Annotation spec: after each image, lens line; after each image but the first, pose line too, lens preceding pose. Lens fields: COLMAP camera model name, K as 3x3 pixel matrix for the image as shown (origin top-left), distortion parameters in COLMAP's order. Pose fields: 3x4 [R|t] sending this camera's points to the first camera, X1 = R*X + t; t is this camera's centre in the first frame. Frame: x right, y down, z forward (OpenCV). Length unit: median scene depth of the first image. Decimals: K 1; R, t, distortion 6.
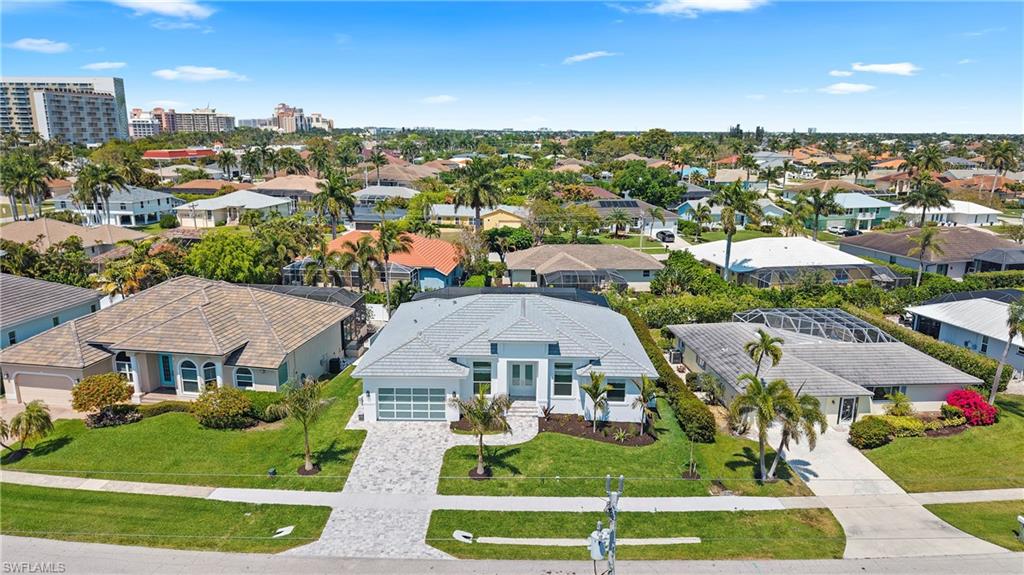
lens RADIAL K [[689.9, 0, 517.3], [0, 689.9, 286.8], [0, 0, 1]] dist [0.025447, -0.023459]
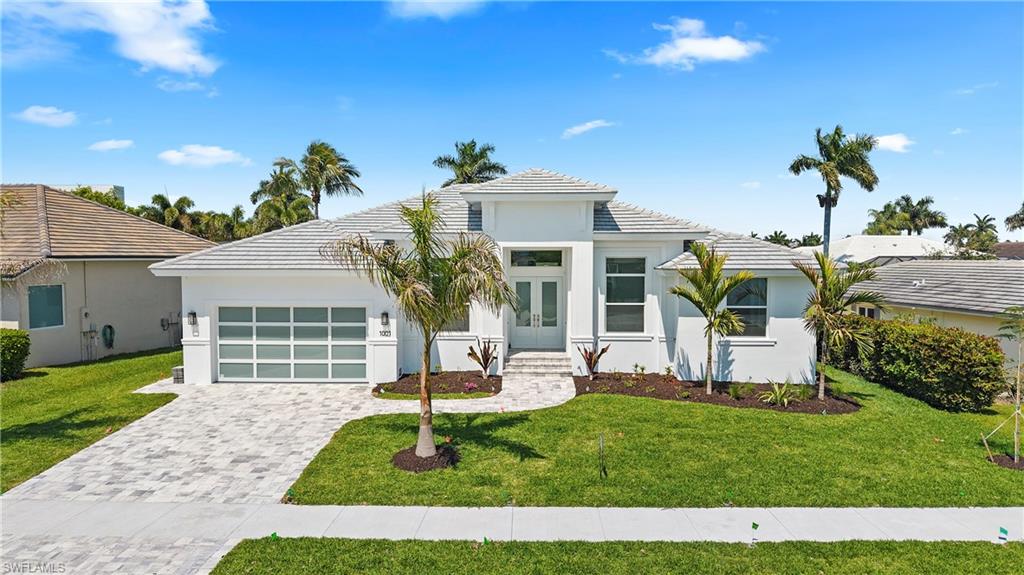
lens RADIAL K [[689.9, 0, 516.6], [0, 689.9, 287.6], [0, 0, 1]] dist [0.025447, -0.023459]
pose [[0.999947, -0.006566, -0.007950, -0.002673], [0.005001, 0.983099, -0.183006, 0.218461], [0.009017, 0.182956, 0.983080, 0.556652]]
